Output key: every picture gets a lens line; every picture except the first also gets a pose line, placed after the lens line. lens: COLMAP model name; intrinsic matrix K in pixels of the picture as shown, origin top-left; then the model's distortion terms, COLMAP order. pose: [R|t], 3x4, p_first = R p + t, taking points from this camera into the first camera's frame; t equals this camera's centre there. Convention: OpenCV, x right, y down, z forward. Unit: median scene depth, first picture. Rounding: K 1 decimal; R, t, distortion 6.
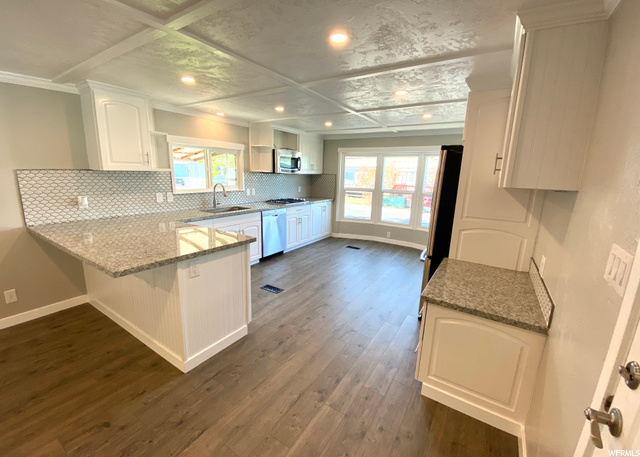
lens RADIAL K [[264.0, 0, 320.0], [0, 264.0, 228.5], [0, 0, 1]] dist [-0.011920, -0.000247]
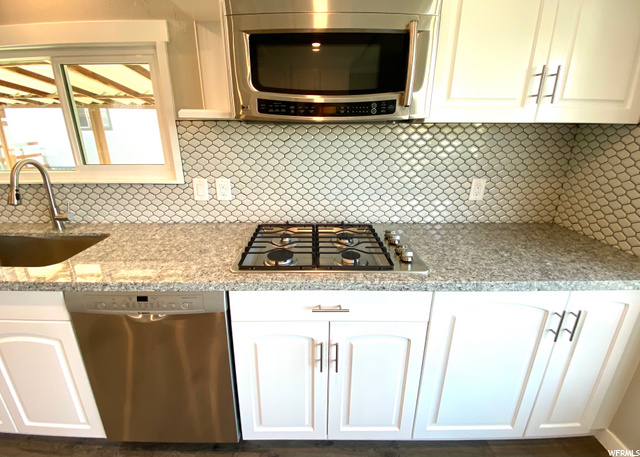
lens RADIAL K [[272.1, 0, 318.9], [0, 272.1, 214.4], [0, 0, 1]] dist [0.001922, -0.000155]
pose [[0.562752, 0.216480, -0.797776, 0.065892], [-0.163908, 0.975159, 0.148993, -0.185117], [0.810213, 0.046916, 0.584255, 0.956592]]
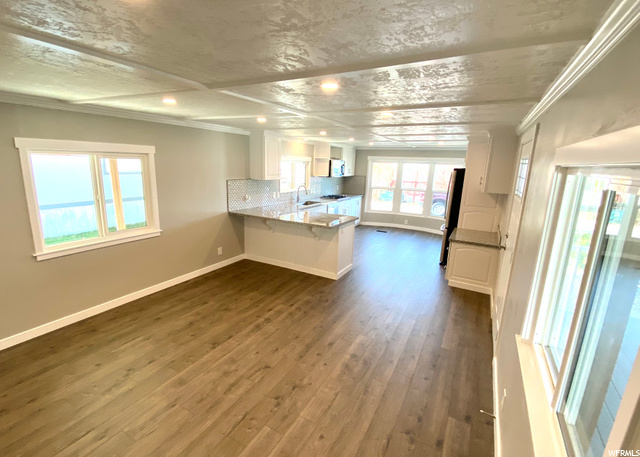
lens RADIAL K [[293.2, 0, 316.1], [0, 293.2, 227.5], [0, 0, 1]] dist [0.000255, -0.000100]
pose [[0.998528, -0.006593, 0.053836, -0.349584], [0.006360, 0.999970, 0.004494, 0.051833], [-0.053864, -0.004145, 0.998540, -0.573627]]
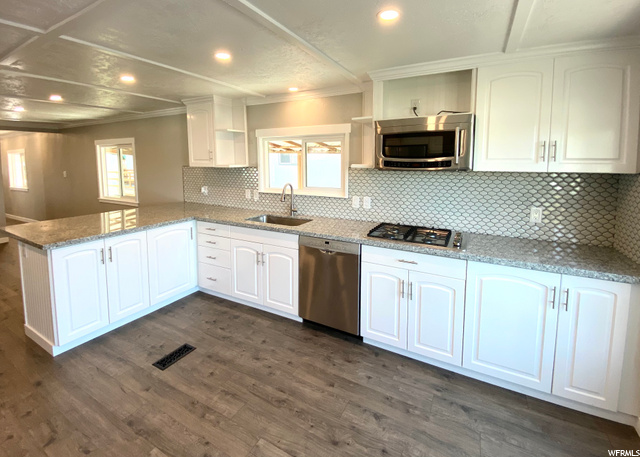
lens RADIAL K [[284.1, 0, 326.8], [0, 284.1, 188.2], [0, 0, 1]] dist [0.000008, -0.008780]
pose [[0.082382, 0.062880, -0.994615, 0.353292], [-0.208367, 0.977037, 0.044510, -0.187808], [0.974575, 0.203578, 0.093593, 0.900618]]
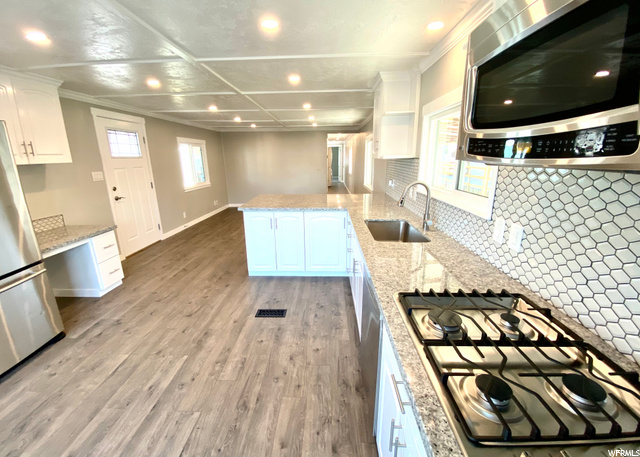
lens RADIAL K [[264.0, 0, 320.0], [0, 264.0, 228.5], [0, 0, 1]] dist [-0.011920, -0.000247]
pose [[-0.857664, 0.114002, -0.501415, 0.036296], [-0.126066, 0.898738, 0.419973, -0.241614], [0.498518, 0.423407, -0.756443, 1.152417]]
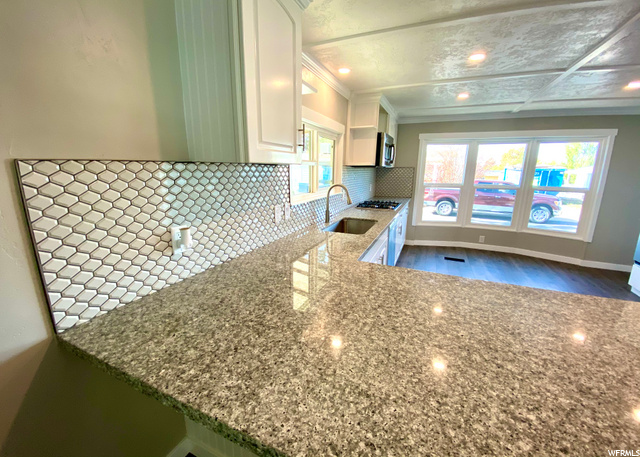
lens RADIAL K [[260.3, 0, 320.0], [0, 260.3, 228.5], [0, 0, 1]] dist [0.000316, -0.000073]
pose [[0.988510, -0.052515, 0.141737, -0.458722], [0.049422, 0.998458, 0.025262, -0.072758], [-0.142845, -0.017966, 0.989582, 0.343344]]
